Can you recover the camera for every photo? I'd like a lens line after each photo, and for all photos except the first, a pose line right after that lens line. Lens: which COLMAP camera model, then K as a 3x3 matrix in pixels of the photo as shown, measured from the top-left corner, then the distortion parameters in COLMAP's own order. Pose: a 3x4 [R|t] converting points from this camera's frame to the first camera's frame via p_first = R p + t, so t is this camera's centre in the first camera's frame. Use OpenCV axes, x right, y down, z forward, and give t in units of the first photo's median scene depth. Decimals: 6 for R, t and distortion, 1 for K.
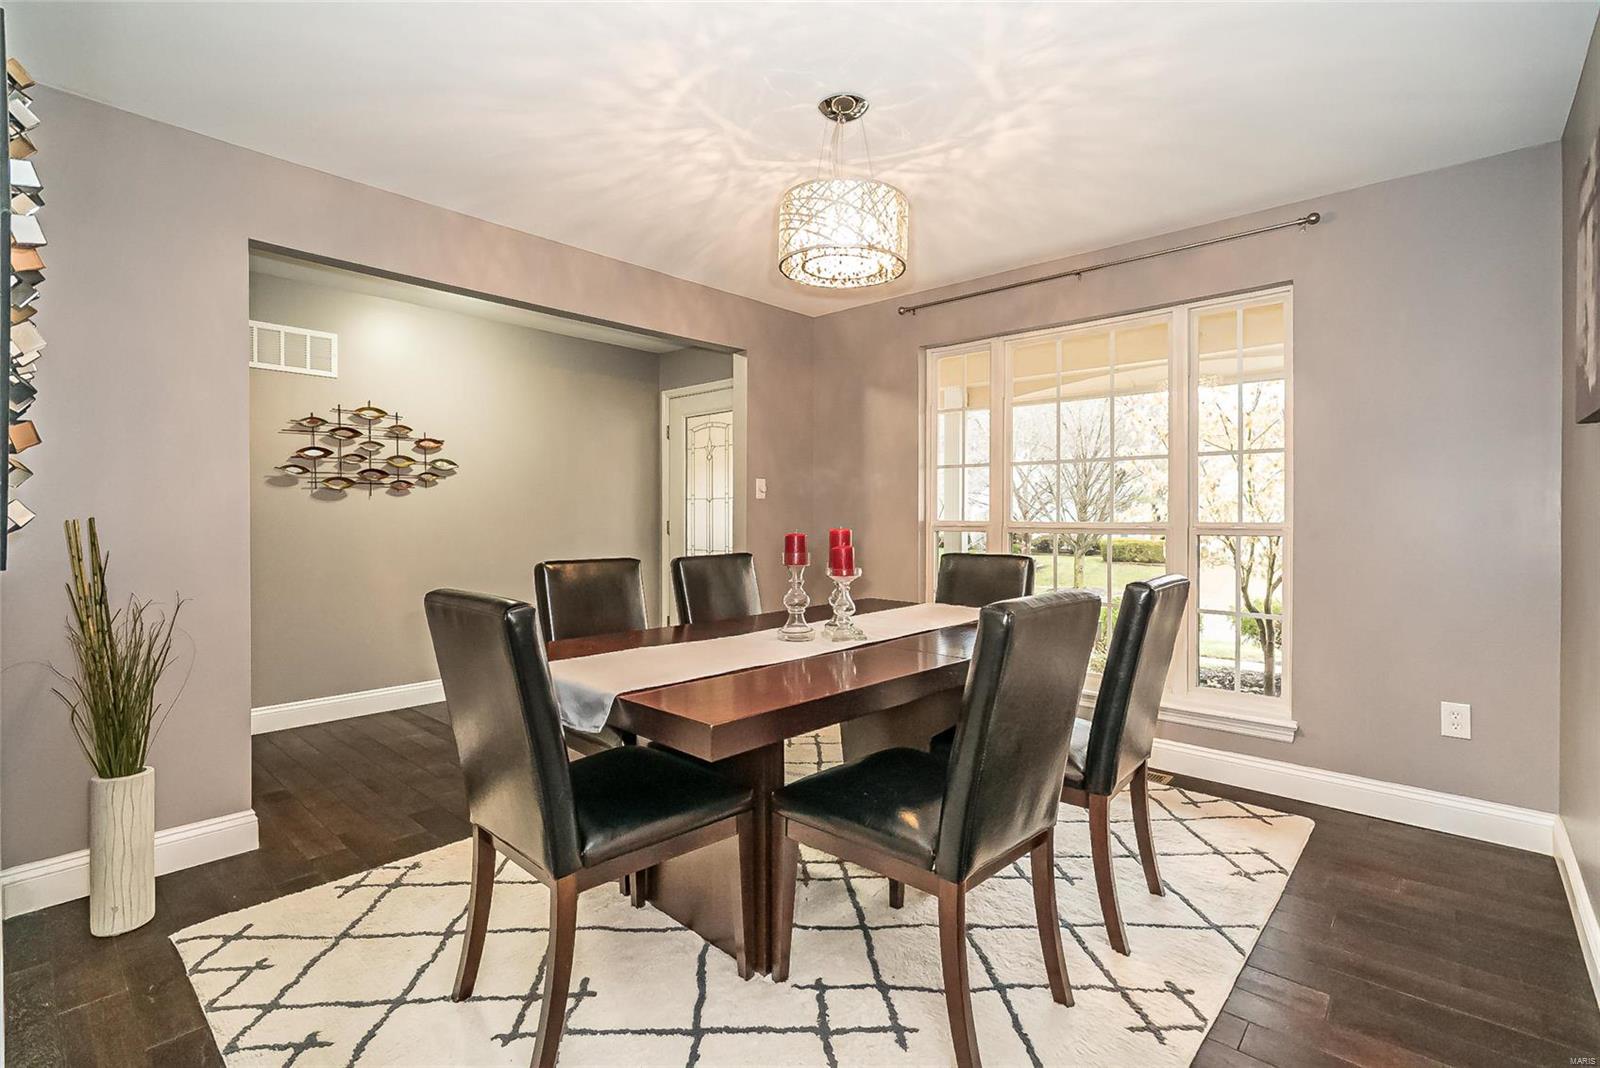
lens RADIAL K [[738.0, 0, 799.5], [0, 738.0, 527.3], [0, 0, 1]] dist [0.000594, 0.000836]
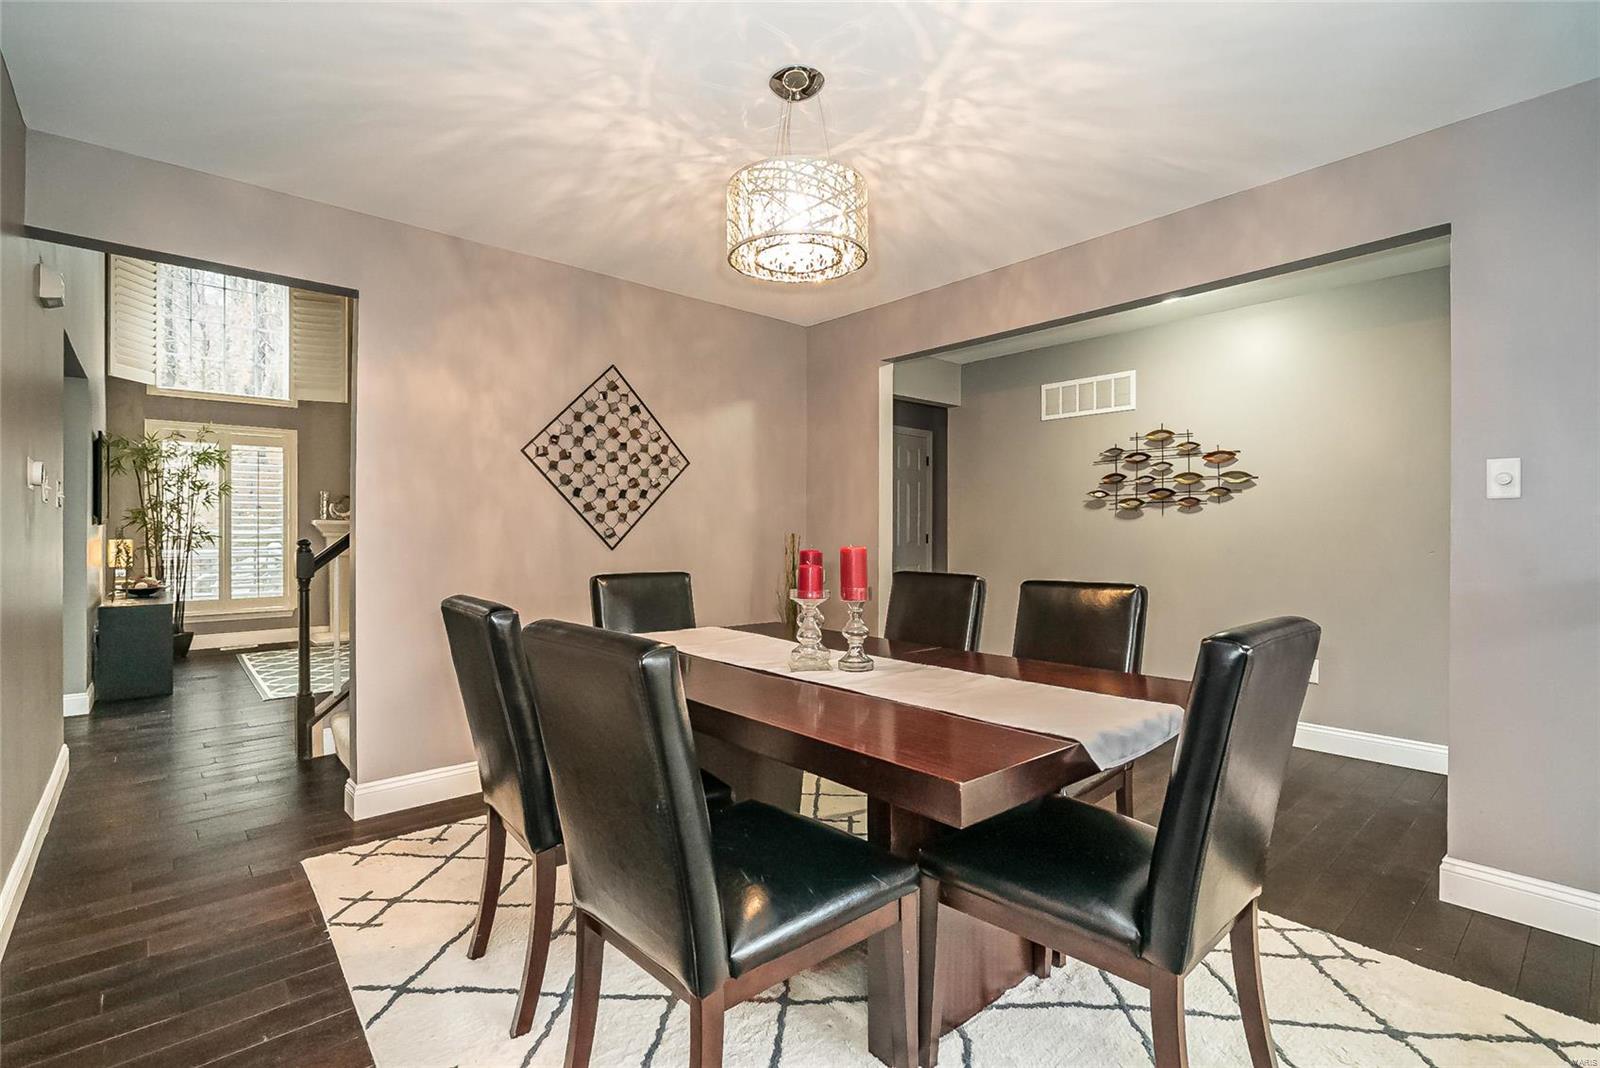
lens RADIAL K [[738.0, 0, 799.5], [0, 738.0, 527.3], [0, 0, 1]] dist [0.000594, 0.000836]
pose [[-0.116460, -0.007626, -0.993166, 0.560374], [-0.017519, 0.999831, -0.005623, -0.009025], [0.993041, 0.016744, -0.116573, 0.653099]]
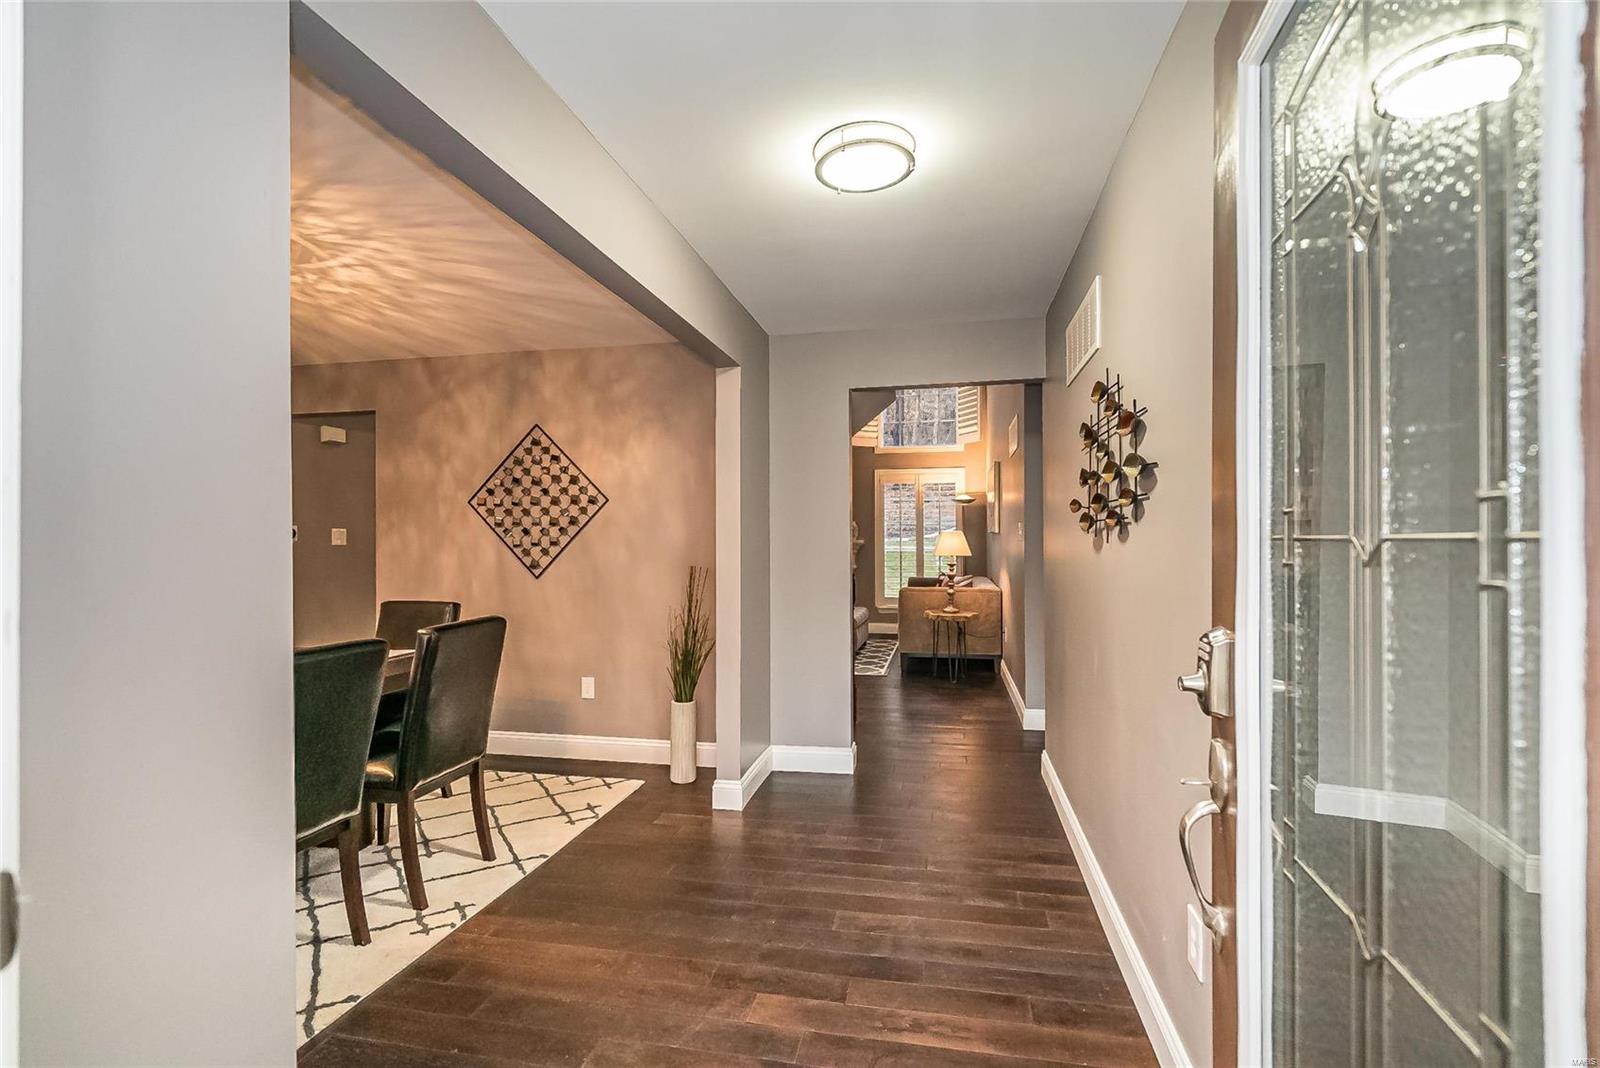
lens RADIAL K [[720.4, 0, 800.0], [0, 720.4, 534.0], [0, 0, 1]] dist [-0.002862, 0.000062]
pose [[-0.861620, 0.003635, -0.507542, -0.125389], [-0.000270, 0.999971, 0.007621, -0.057493], [0.507555, 0.006704, -0.861593, 1.447677]]
